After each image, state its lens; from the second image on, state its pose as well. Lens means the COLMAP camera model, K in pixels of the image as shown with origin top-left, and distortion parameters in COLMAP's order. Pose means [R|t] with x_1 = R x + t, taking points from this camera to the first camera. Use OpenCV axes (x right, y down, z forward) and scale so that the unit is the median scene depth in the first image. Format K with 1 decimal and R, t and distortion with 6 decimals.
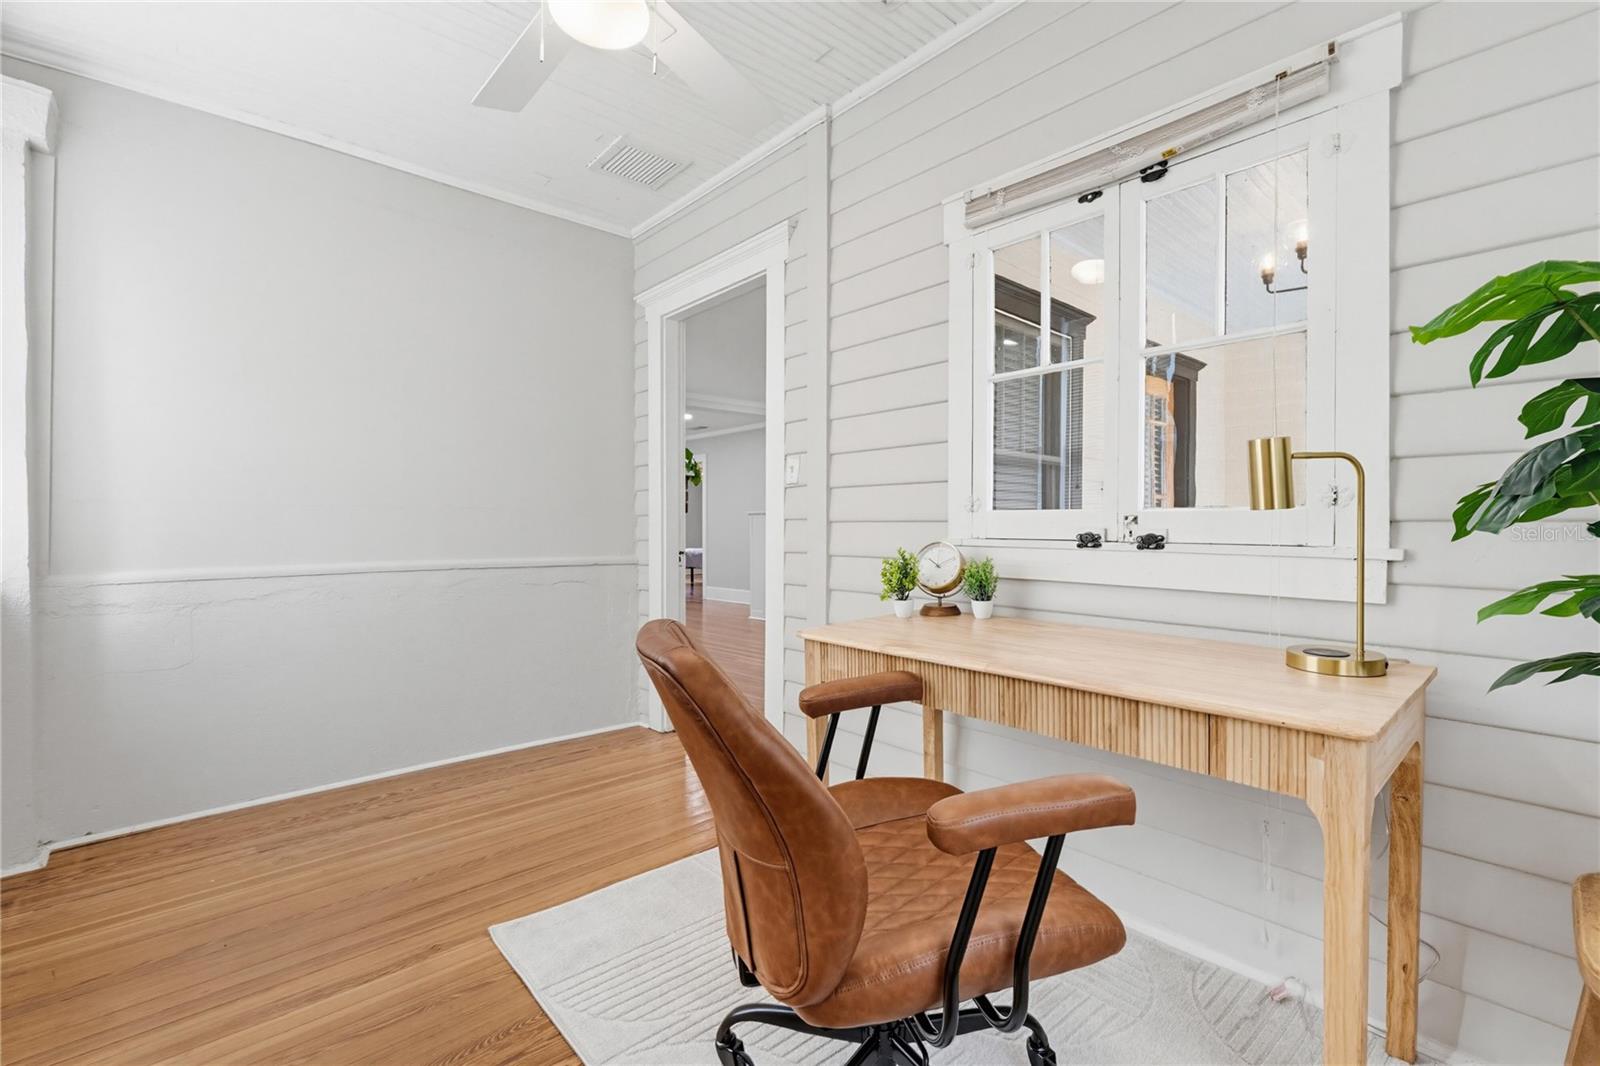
lens RADIAL K [[713.1, 0, 808.4], [0, 713.1, 528.3], [0, 0, 1]] dist [-0.008865, 0.001802]
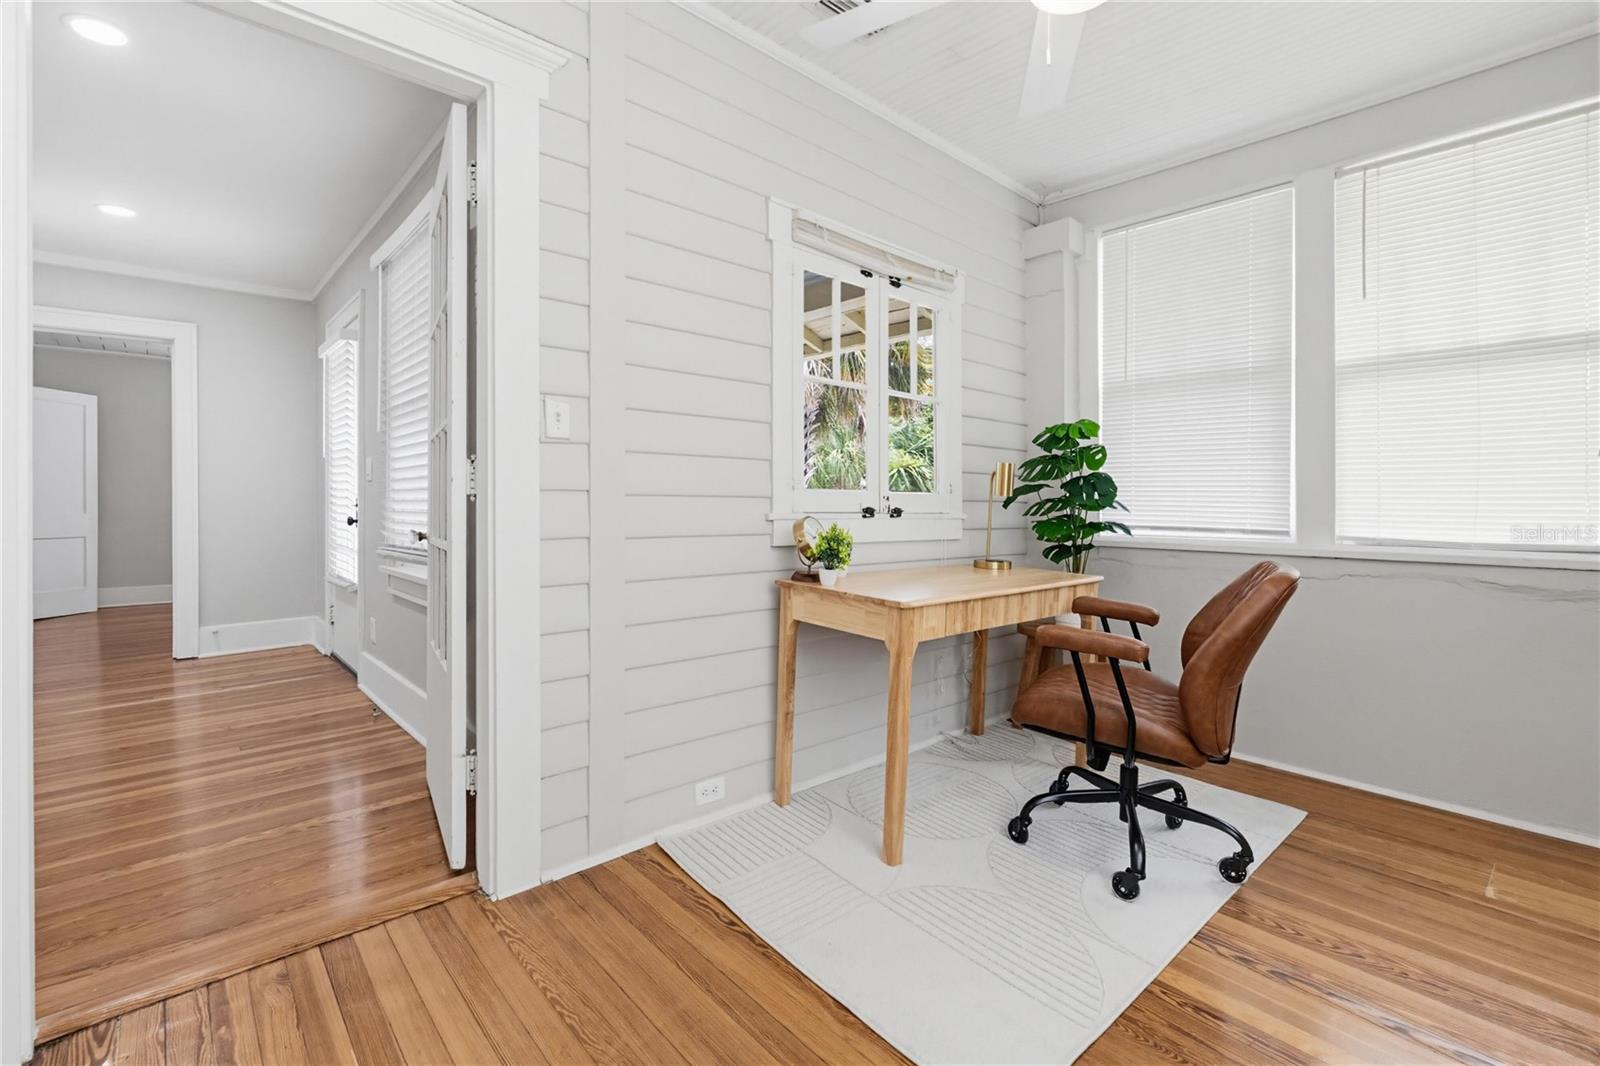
lens RADIAL K [[713.1, 0, 792.1], [0, 713.1, 504.4], [0, 0, 1]] dist [-0.008865, 0.001802]
pose [[-0.006044, -0.009531, 0.999936, -1.091039], [-0.007506, 0.999927, 0.009486, -0.011830], [-0.999954, -0.007448, -0.006115, 1.201793]]
